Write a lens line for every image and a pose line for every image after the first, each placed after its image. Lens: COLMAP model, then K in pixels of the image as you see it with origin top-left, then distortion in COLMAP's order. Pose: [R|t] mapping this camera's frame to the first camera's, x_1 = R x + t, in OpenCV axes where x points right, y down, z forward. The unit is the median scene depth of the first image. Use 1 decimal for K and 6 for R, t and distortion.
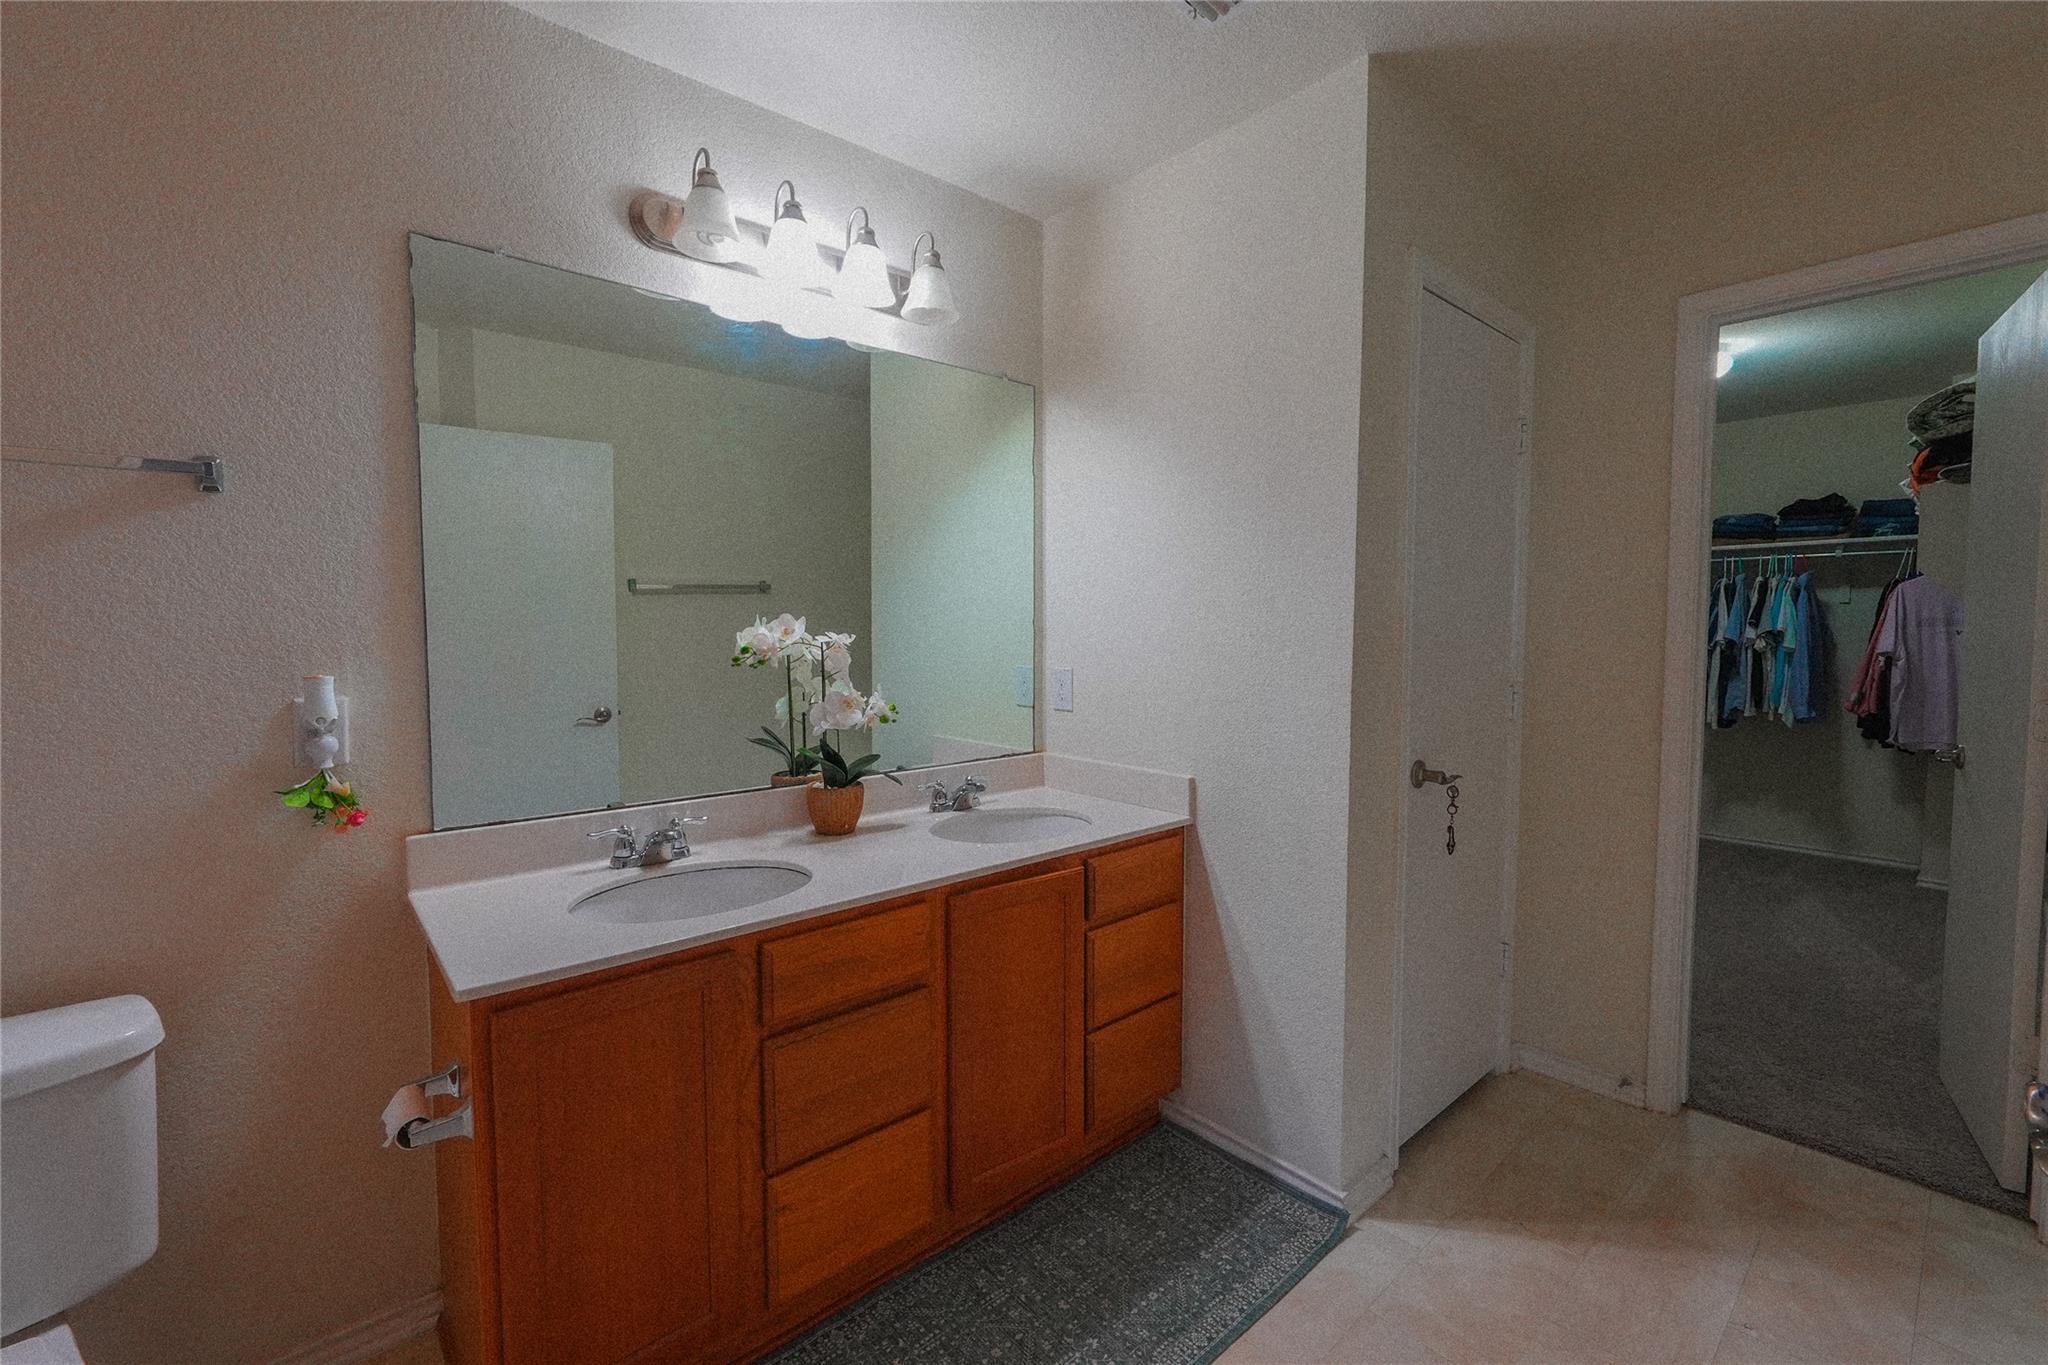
lens RADIAL K [[845.4, 0, 1023.2], [0, 845.4, 682.0], [0, 0, 1]] dist [-0.005875, -0.000994]
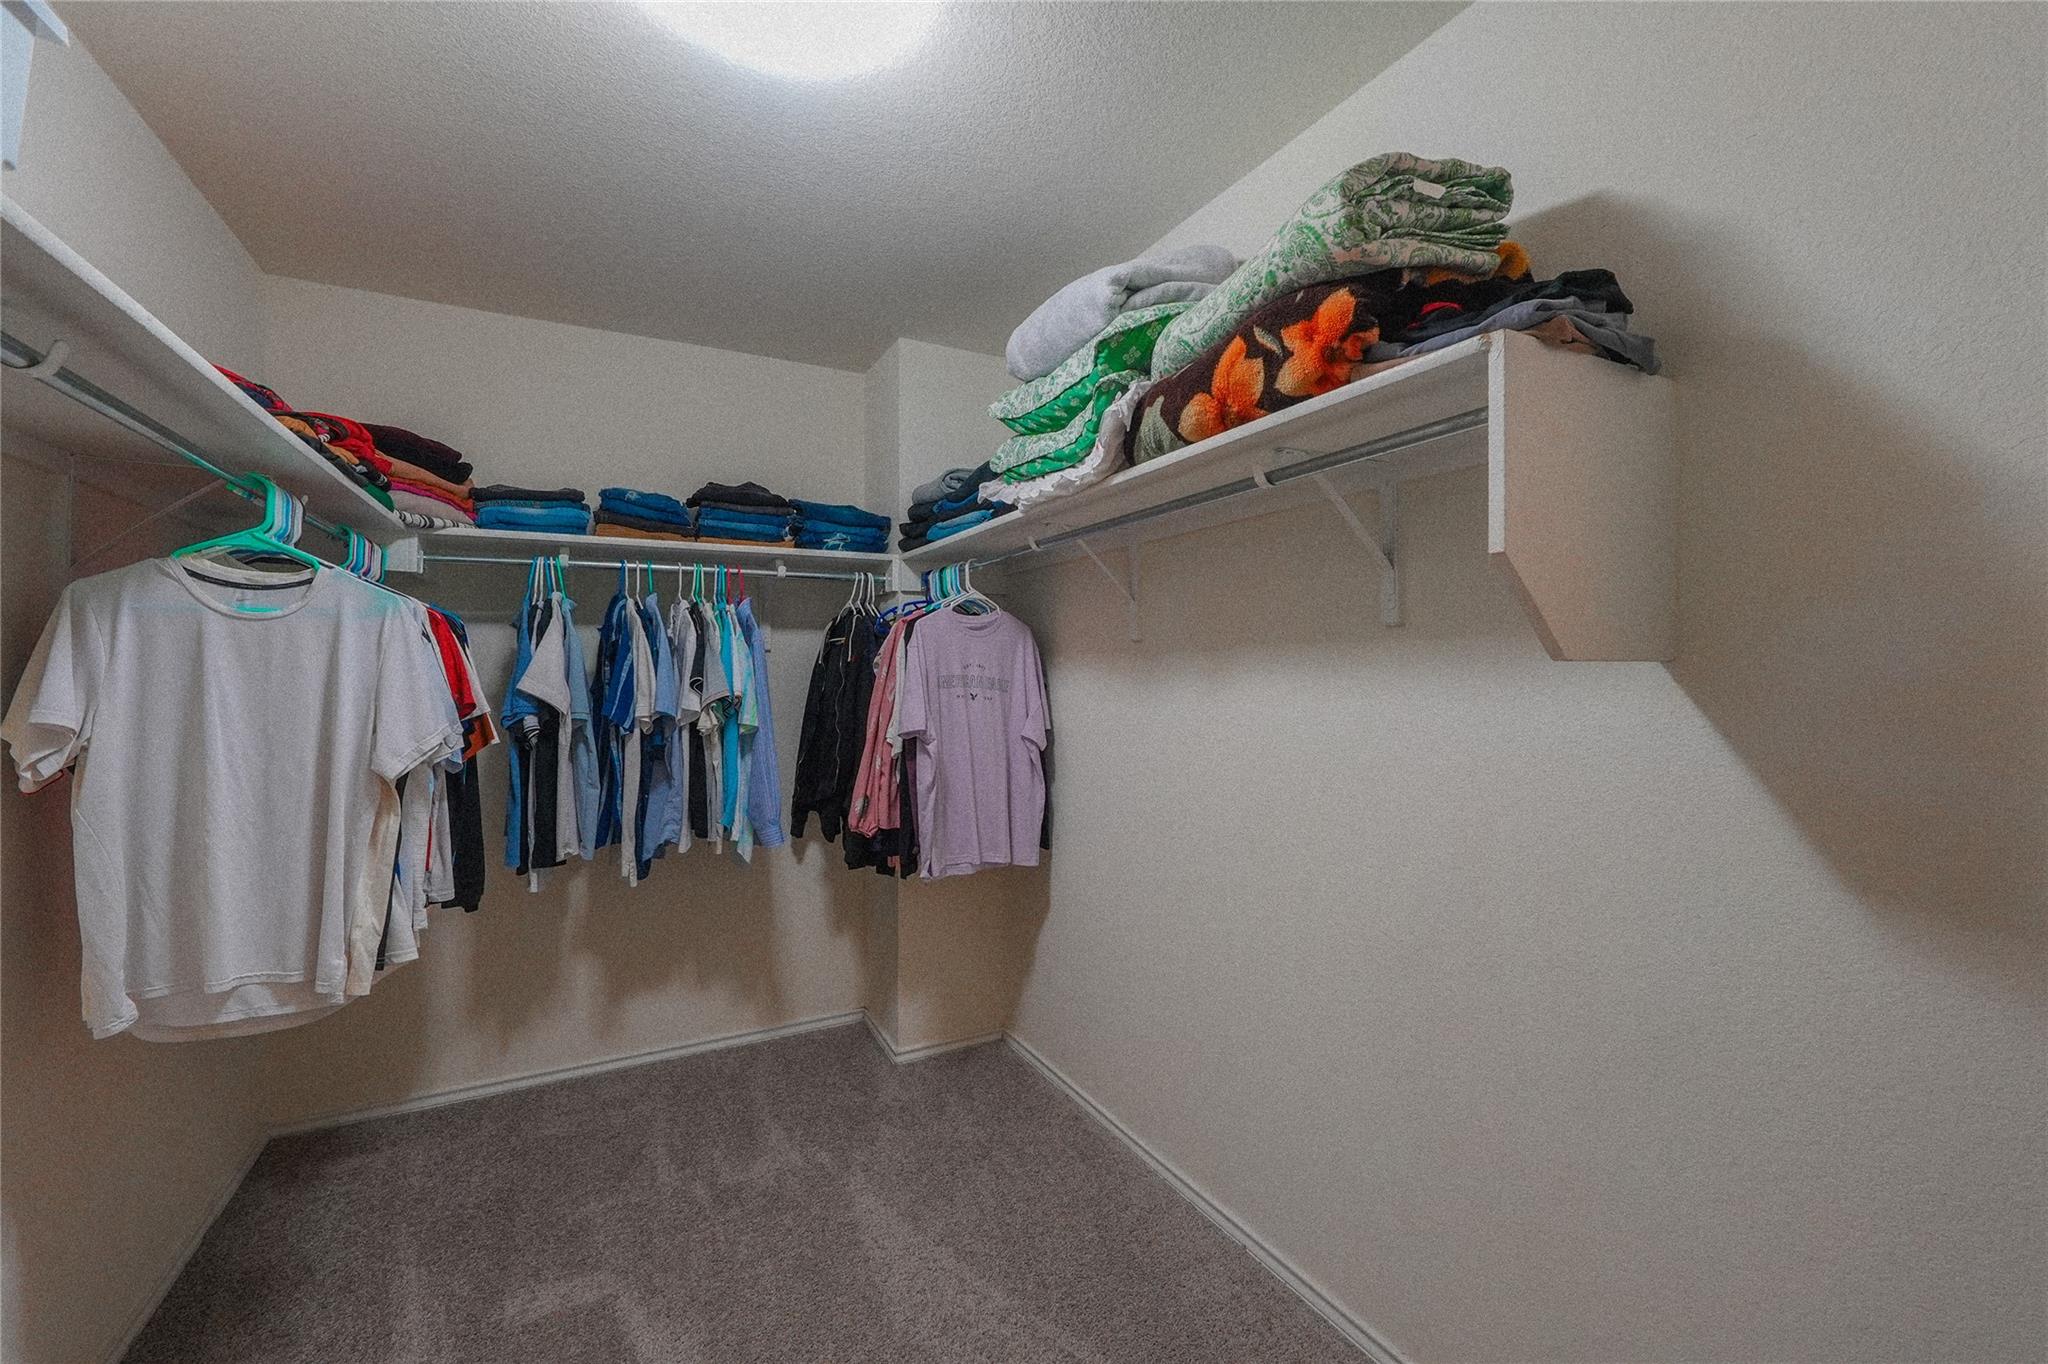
lens RADIAL K [[845.4, 0, 1022.9], [0, 845.4, 667.9], [0, 0, 1]] dist [-0.005875, -0.000994]
pose [[0.234657, 0.007011, 0.972053, 0.389969], [0.066599, 0.997508, -0.023272, -0.053047], [-0.969794, 0.070199, 0.233605, 0.669090]]
